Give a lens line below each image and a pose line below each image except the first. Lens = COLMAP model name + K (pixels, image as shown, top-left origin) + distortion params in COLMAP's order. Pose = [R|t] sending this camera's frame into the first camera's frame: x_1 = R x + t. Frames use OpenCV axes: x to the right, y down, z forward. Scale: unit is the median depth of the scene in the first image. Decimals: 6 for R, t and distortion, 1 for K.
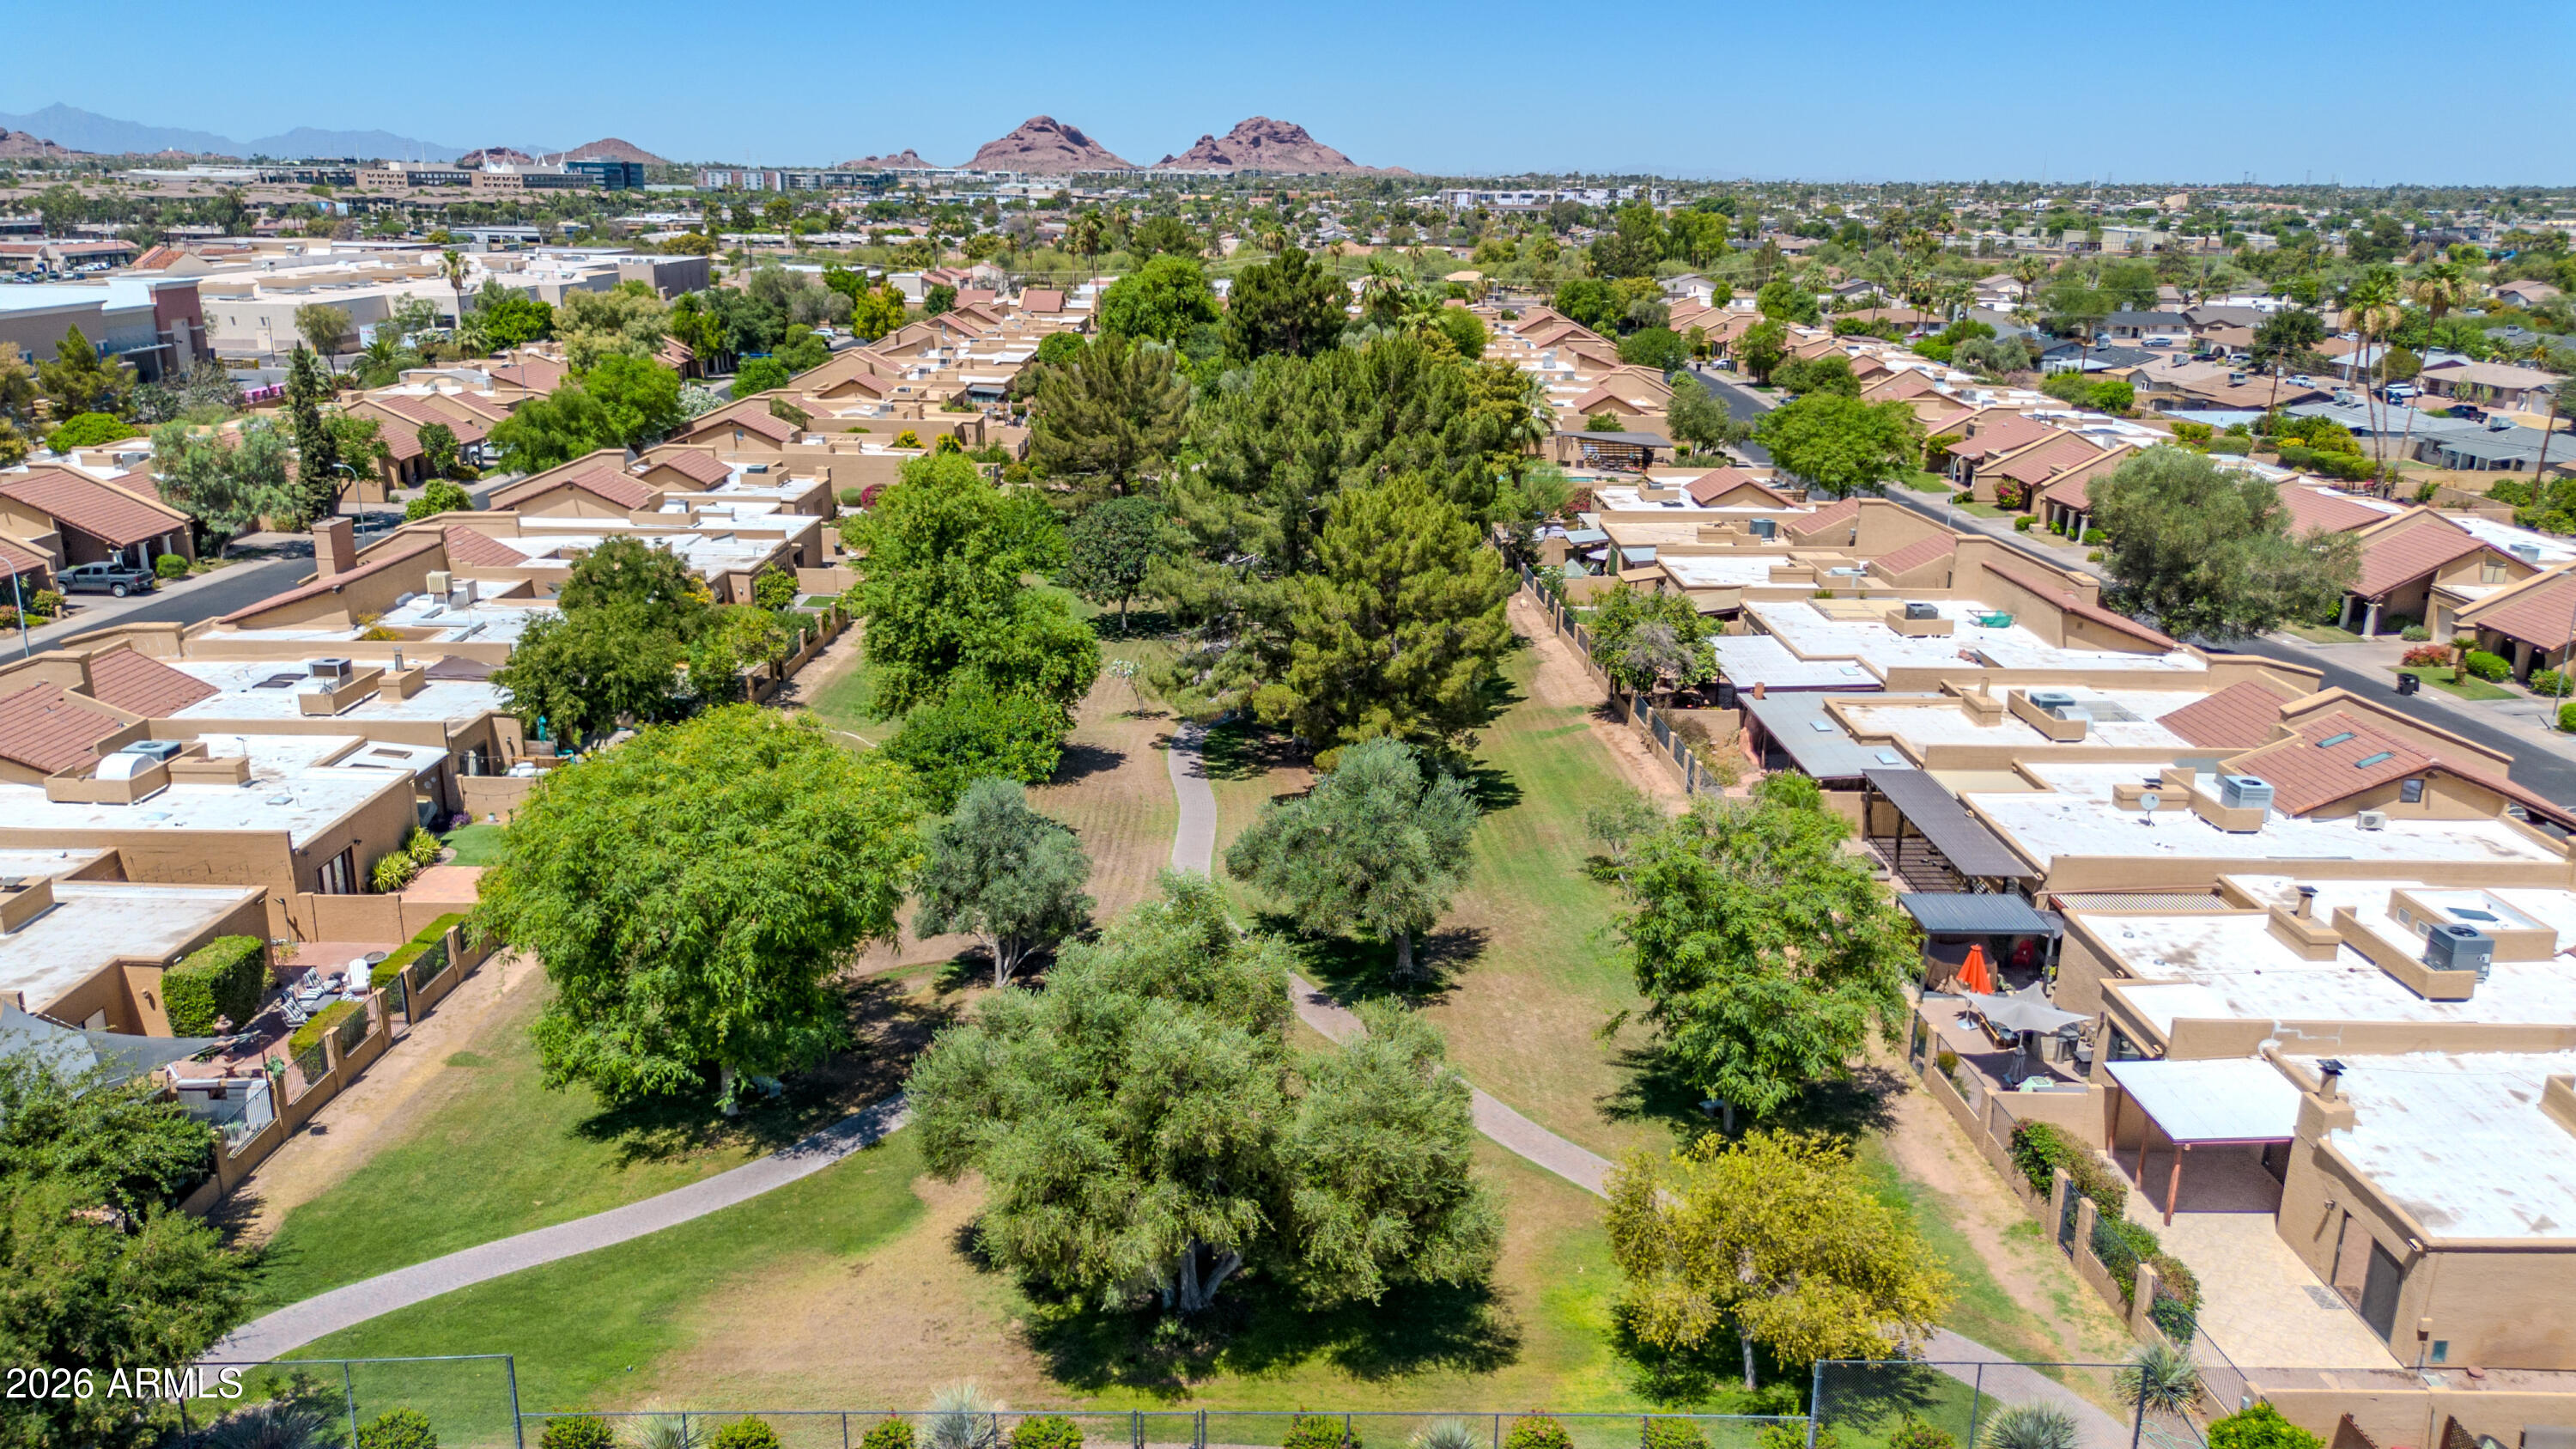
lens RADIAL K [[1828.8, 0, 1291.1], [0, 1828.8, 716.0], [0, 0, 1]] dist [0.061959, -0.059714]
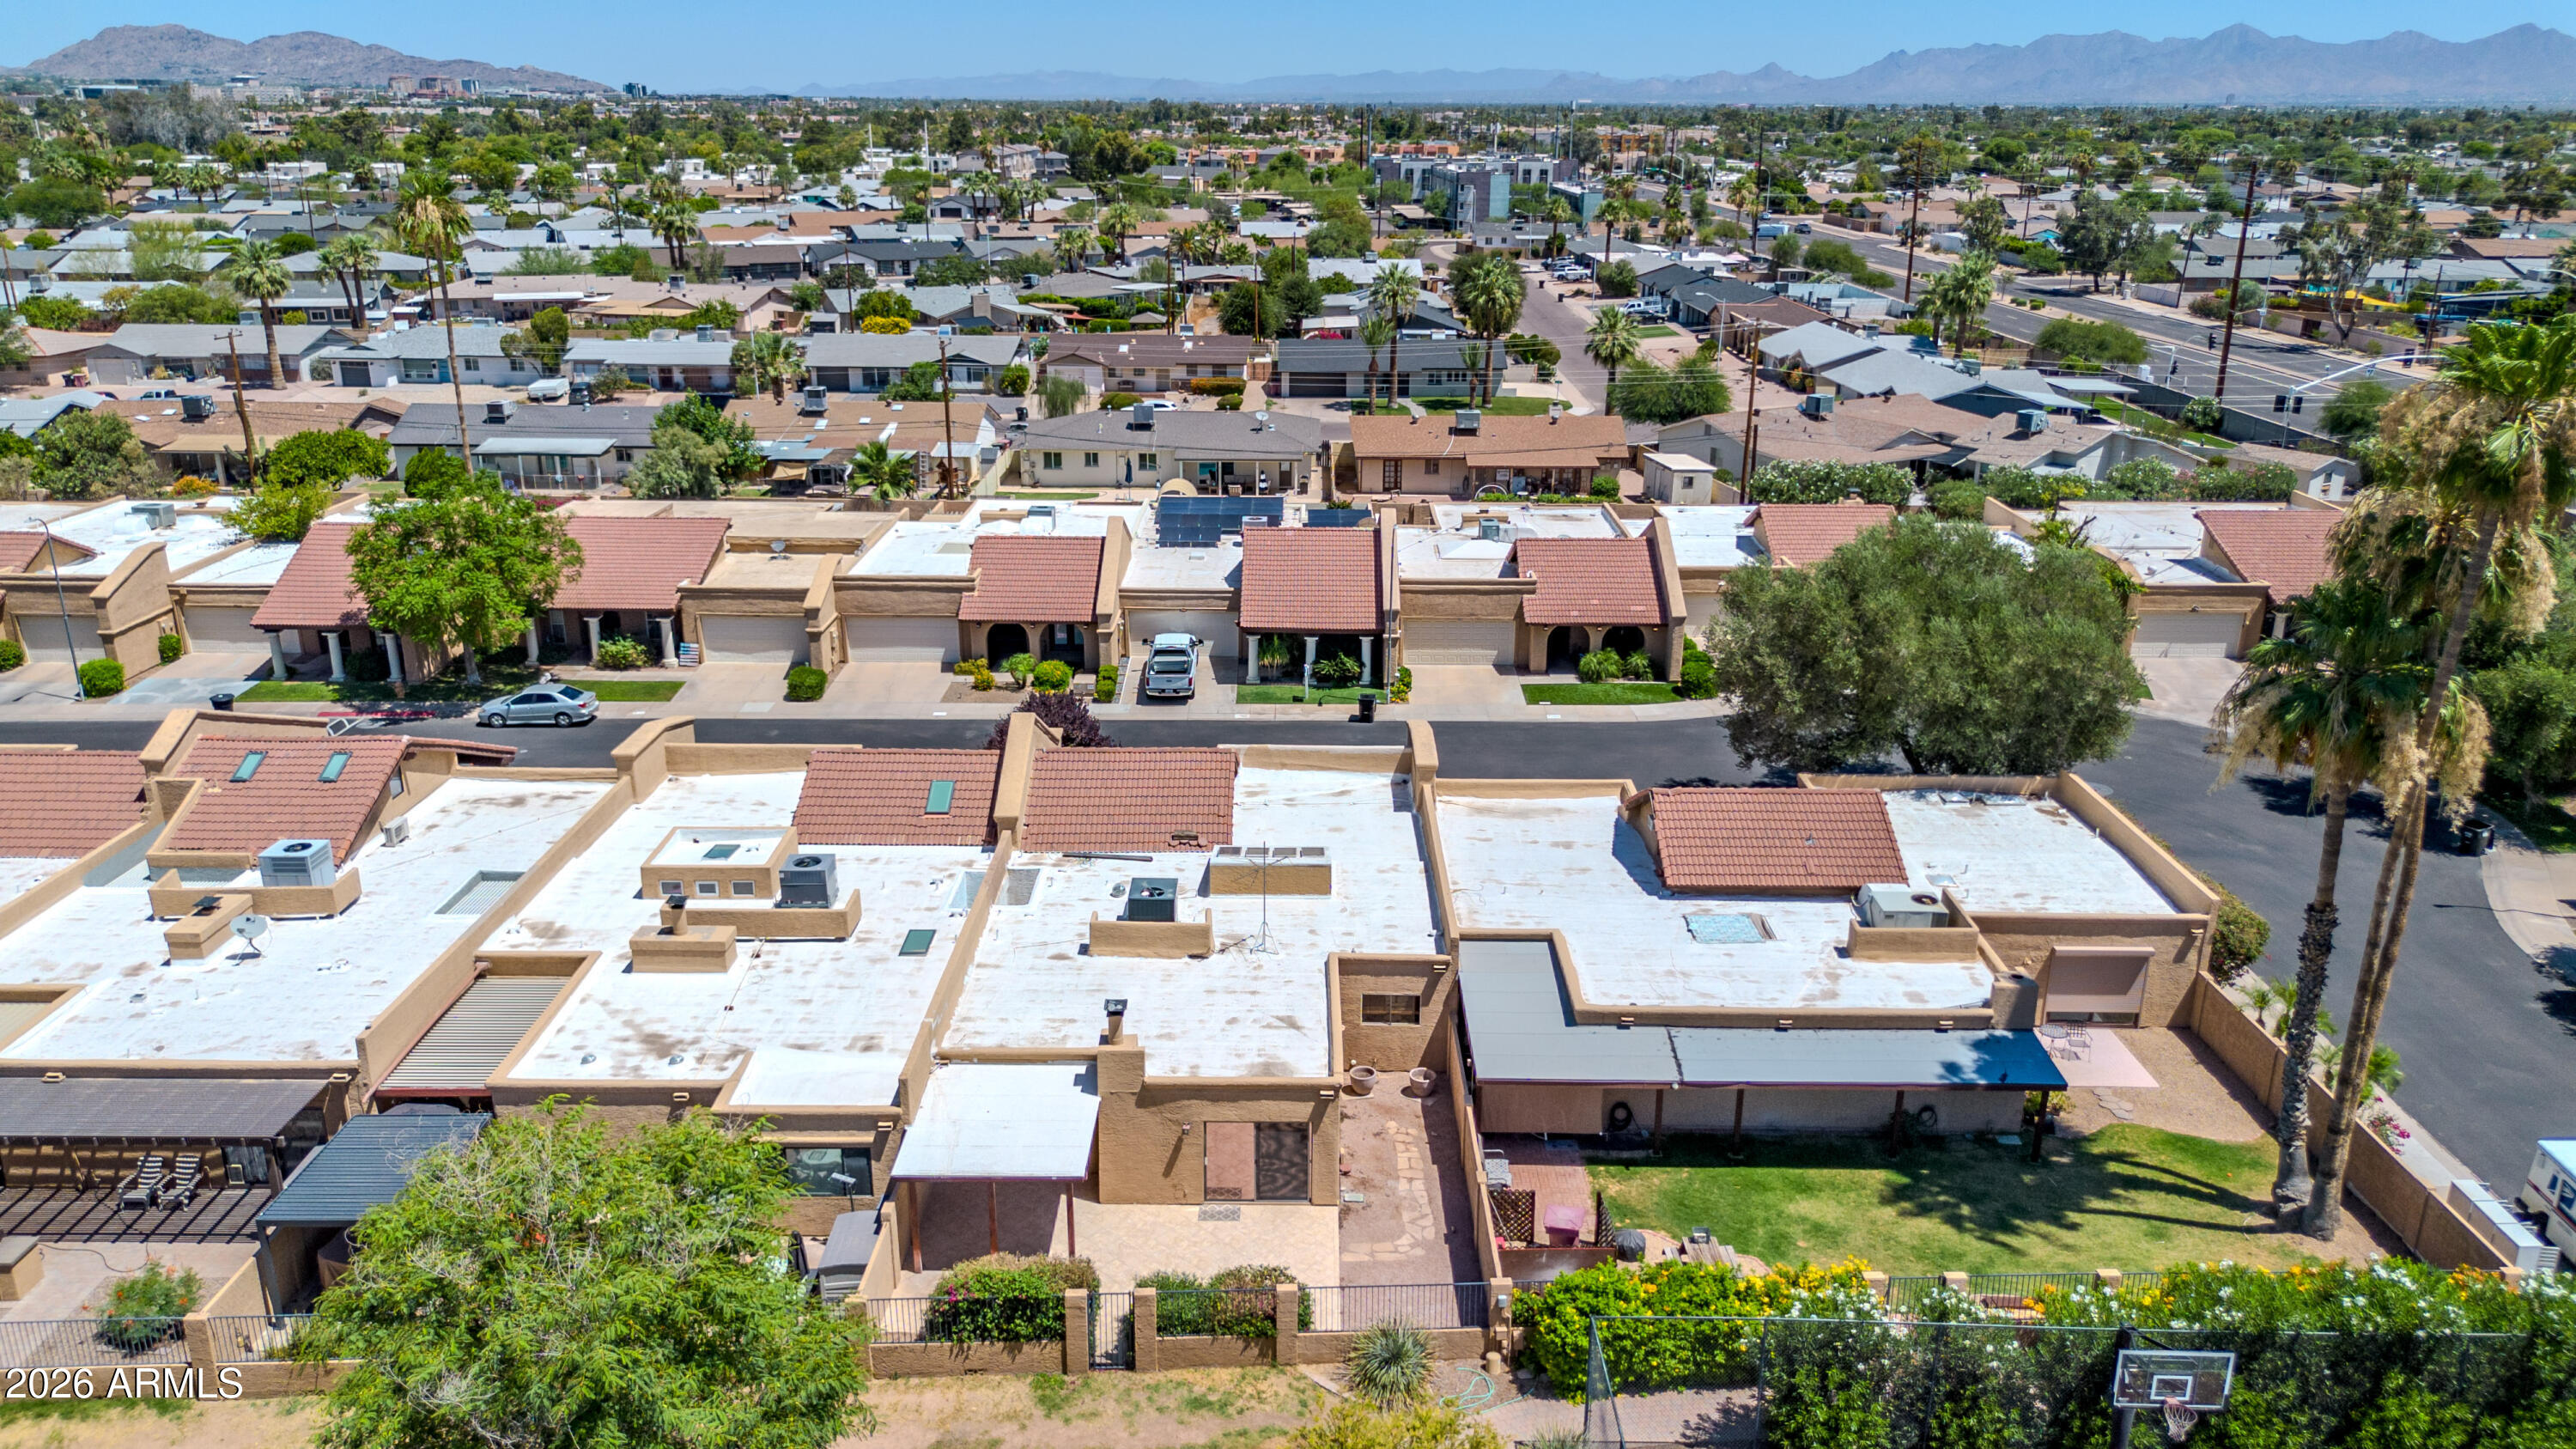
lens RADIAL K [[1828.8, 0, 1293.0], [0, 1828.8, 737.4], [0, 0, 1]] dist [0.061959, -0.059714]
pose [[0.012306, -0.338259, 0.940973, -0.095410], [0.275327, 0.905814, 0.322019, -0.077223], [-0.961272, 0.255112, 0.104279, 0.299786]]
